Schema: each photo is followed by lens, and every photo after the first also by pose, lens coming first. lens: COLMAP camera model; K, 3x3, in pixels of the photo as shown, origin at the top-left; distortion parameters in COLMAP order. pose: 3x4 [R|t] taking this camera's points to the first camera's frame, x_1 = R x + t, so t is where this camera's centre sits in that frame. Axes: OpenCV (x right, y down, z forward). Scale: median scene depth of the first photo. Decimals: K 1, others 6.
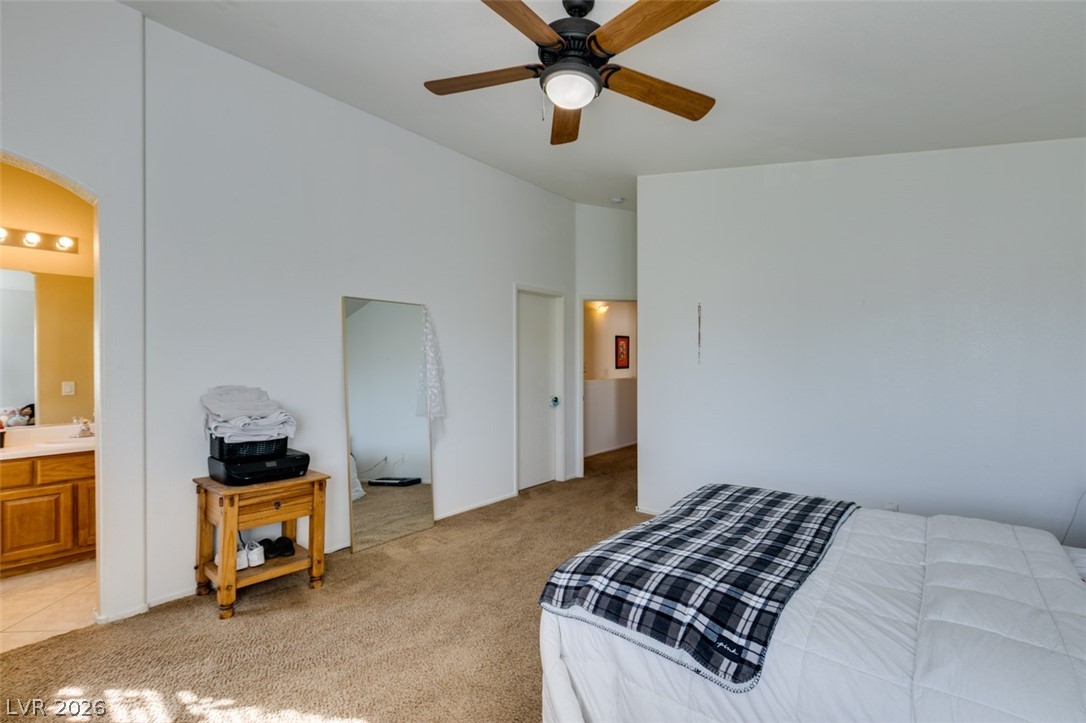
lens RADIAL K [[483.1, 0, 540.5], [0, 483.1, 360.3], [0, 0, 1]] dist [0.001764, -0.000648]
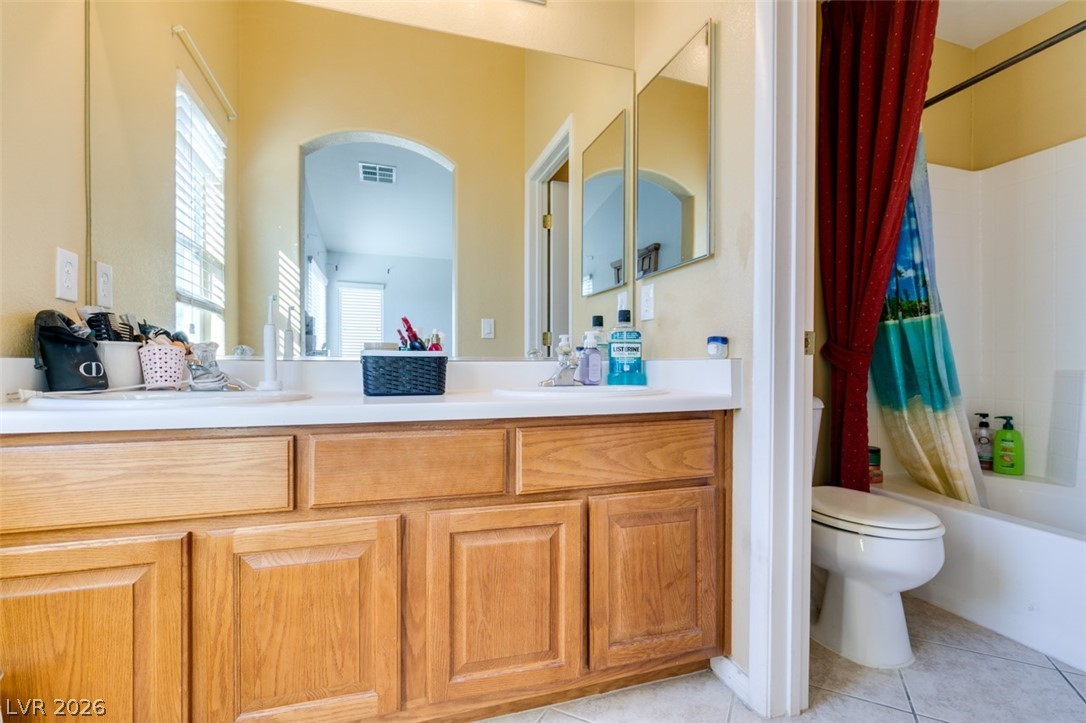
lens RADIAL K [[483.1, 0, 540.5], [0, 483.1, 360.3], [0, 0, 1]] dist [0.001764, -0.000648]
pose [[0.842896, 0.006457, -0.538038, -0.827120], [-0.003136, 0.999970, 0.007087, 0.151717], [0.538067, -0.004286, 0.842891, 0.700657]]
